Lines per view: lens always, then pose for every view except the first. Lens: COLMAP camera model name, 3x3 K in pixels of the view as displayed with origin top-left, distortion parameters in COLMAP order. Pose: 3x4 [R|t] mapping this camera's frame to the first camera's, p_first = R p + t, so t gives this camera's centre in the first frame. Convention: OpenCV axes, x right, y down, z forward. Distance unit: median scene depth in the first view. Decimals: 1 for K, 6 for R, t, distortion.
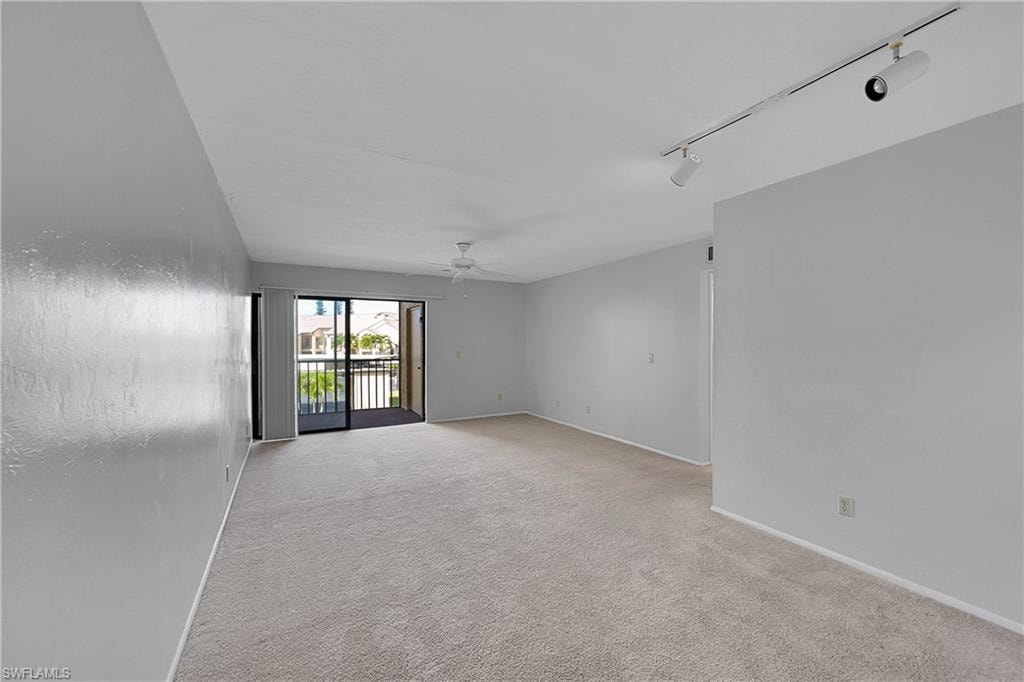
lens RADIAL K [[408.4, 0, 515.6], [0, 408.4, 345.5], [0, 0, 1]] dist [0.000891, 0.000195]
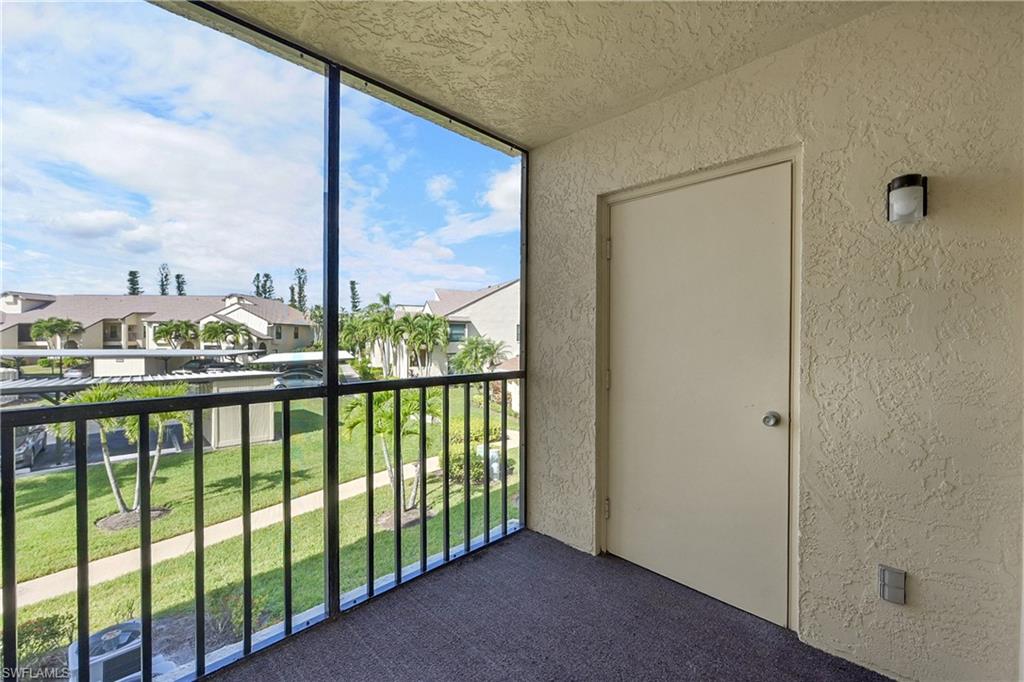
lens RADIAL K [[424.2, 0, 509.2], [0, 424.2, 341.4], [0, 0, 1]] dist [-0.000059, 0.000283]
pose [[0.961108, 0.002970, 0.276156, -0.519389], [-0.004546, 0.999977, 0.005068, 0.011882], [-0.276135, -0.006126, 0.961099, 0.998888]]
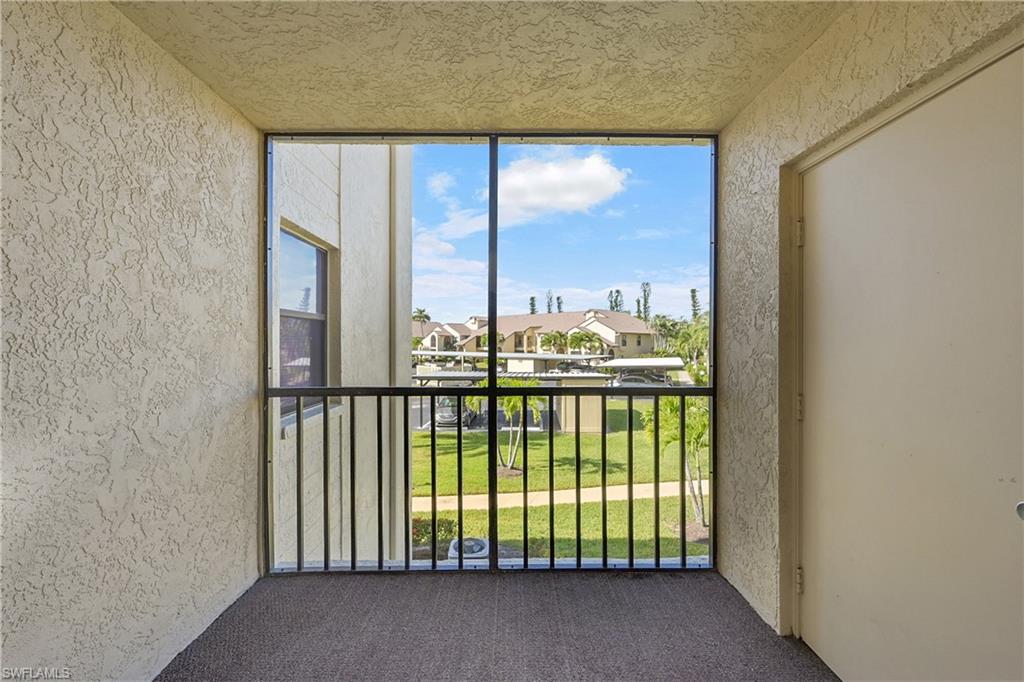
lens RADIAL K [[408.4, 0, 515.6], [0, 408.4, 345.5], [0, 0, 1]] dist [0.000891, 0.000195]
pose [[0.880740, 0.007109, -0.473546, -0.387740], [-0.006919, 0.999974, 0.002143, 0.007504], [0.473549, 0.001389, 0.880766, 1.006917]]
